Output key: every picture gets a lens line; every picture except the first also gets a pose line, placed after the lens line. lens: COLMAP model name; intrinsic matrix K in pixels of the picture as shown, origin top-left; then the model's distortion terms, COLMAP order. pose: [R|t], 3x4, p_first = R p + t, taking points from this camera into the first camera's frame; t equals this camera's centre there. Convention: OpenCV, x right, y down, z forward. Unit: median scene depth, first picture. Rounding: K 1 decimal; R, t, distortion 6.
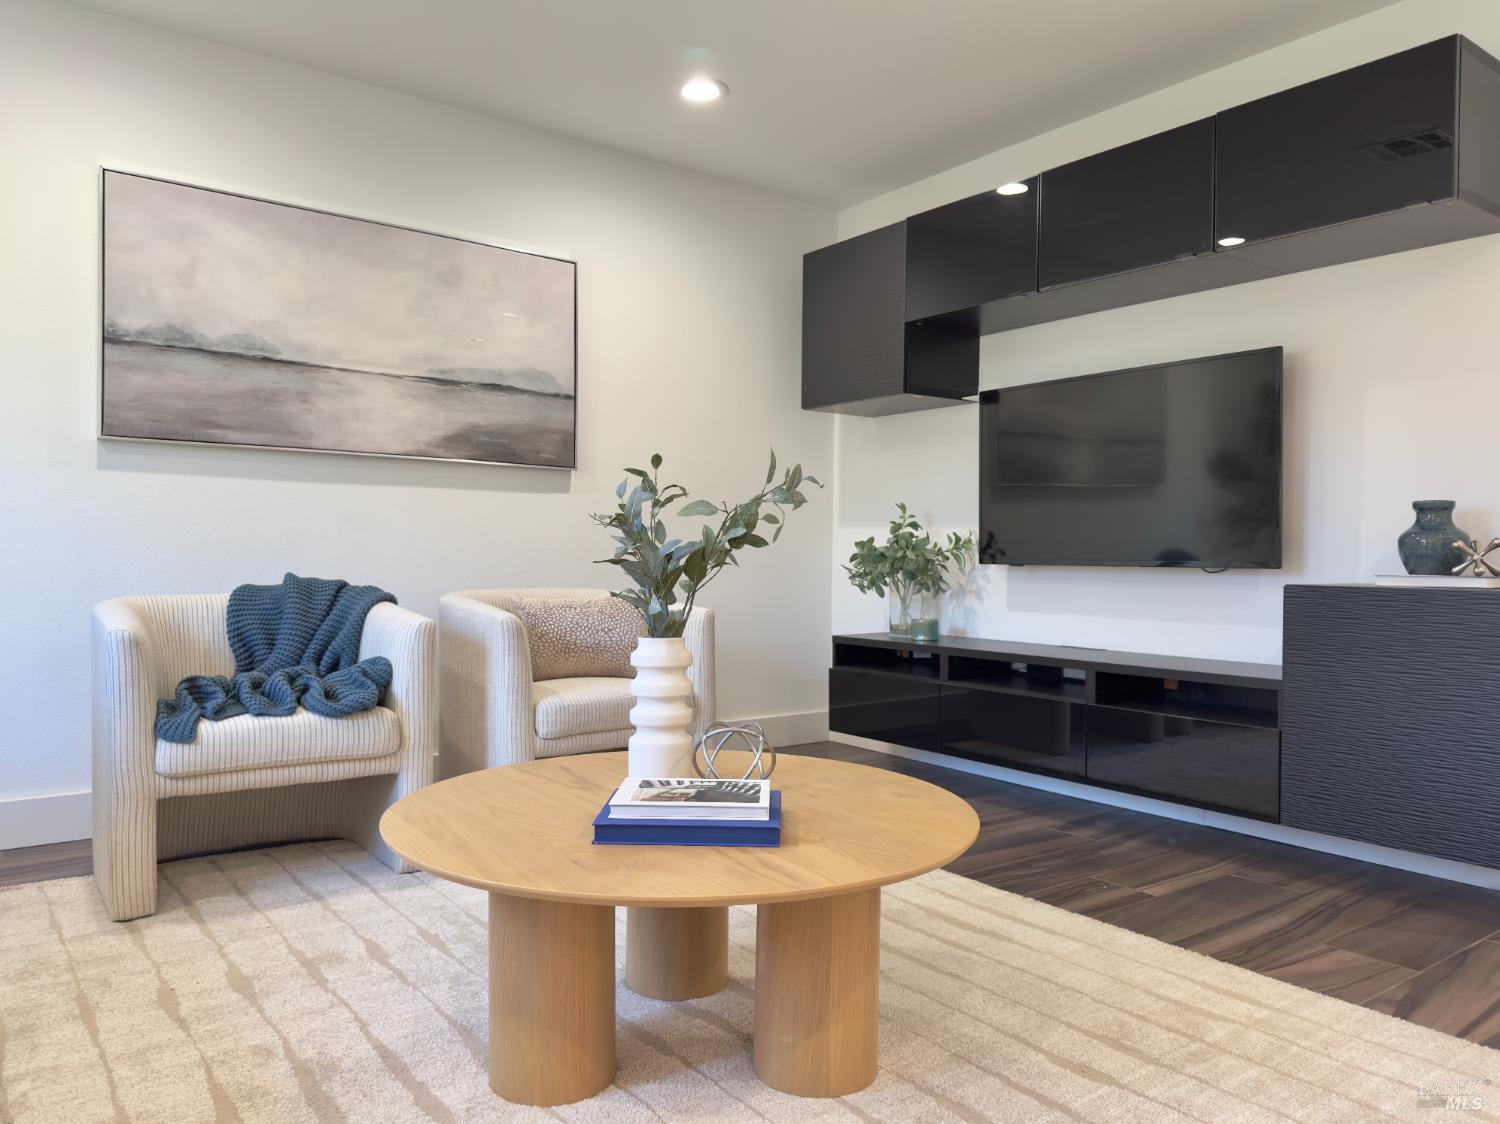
lens RADIAL K [[1068.2, 0, 750.0], [0, 1068.2, 562.0], [0, 0, 1]] dist [0.101608, -0.163150]
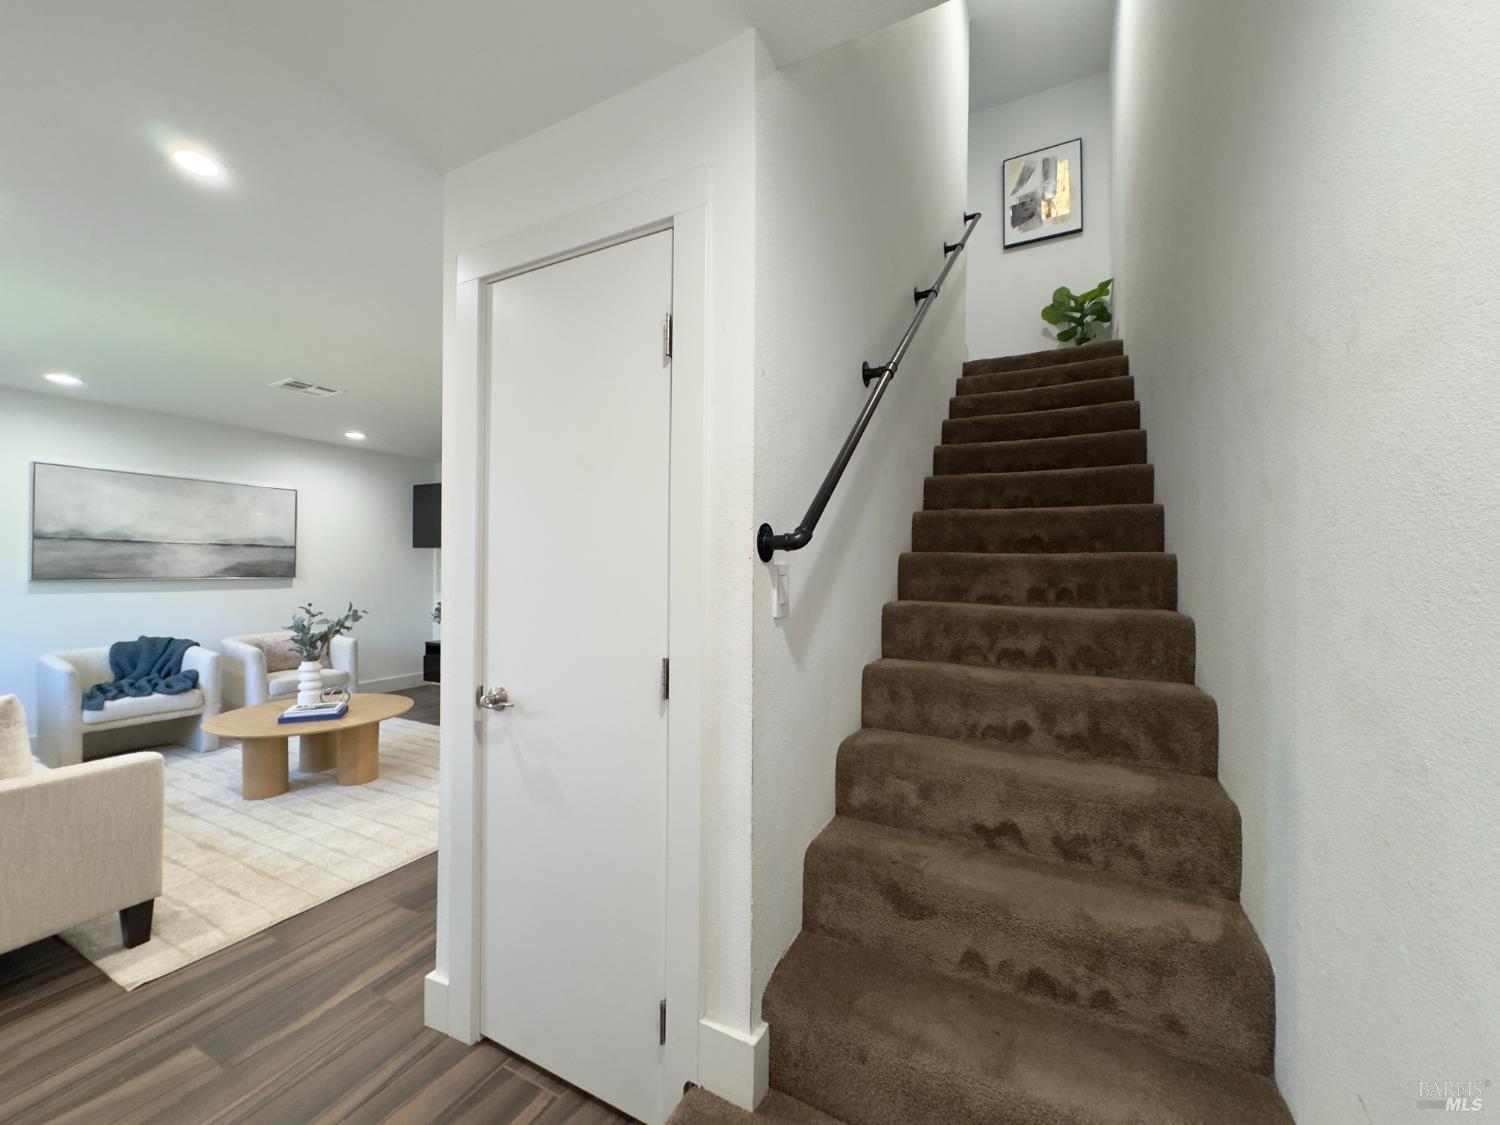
lens RADIAL K [[595.5, 0, 748.5], [0, 595.5, 561.2], [0, 0, 1]] dist [-0.001168, 0.000032]
pose [[0.901581, -0.001891, 0.432606, 0.232588], [0.008038, 0.999891, -0.012381, -0.138540], [-0.432536, 0.014640, 0.901498, -0.833891]]
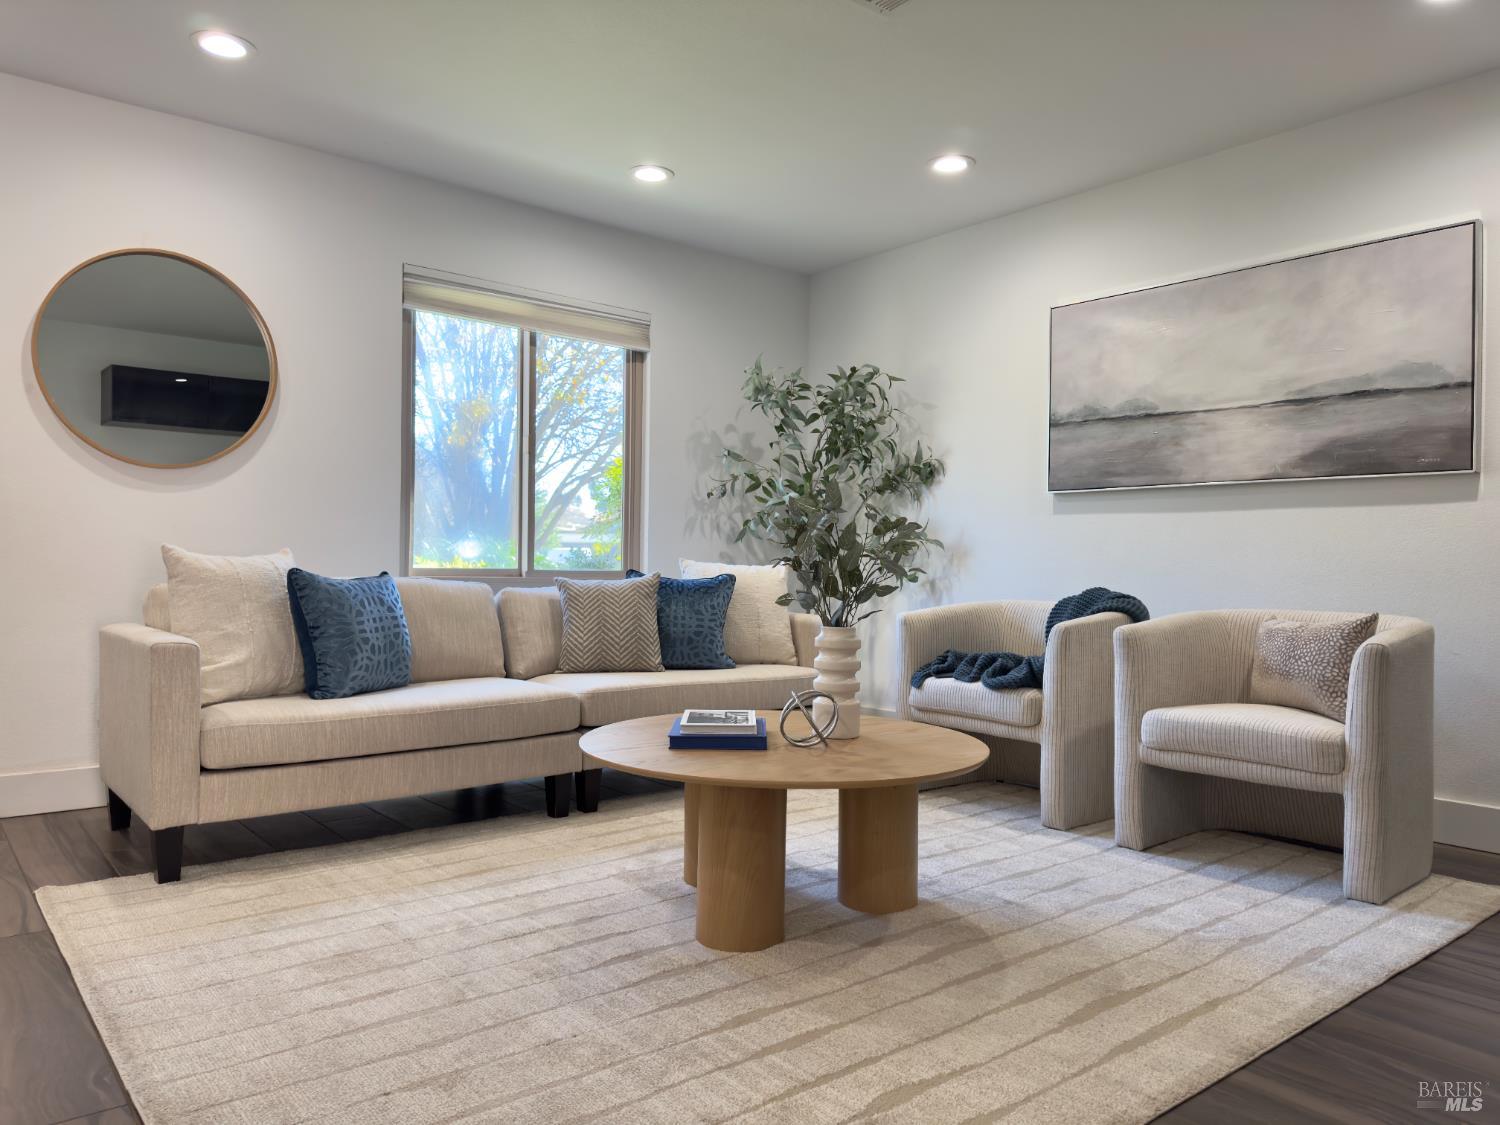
lens RADIAL K [[1049.8, 0, 750.0], [0, 1049.8, 562.5], [0, 0, 1]] dist [0.072369, -0.090967]
pose [[0.041184, -0.011410, -0.999086, 0.873212], [-0.020019, 0.999725, -0.012243, 0.005226], [0.998951, 0.020505, 0.040944, 0.587401]]
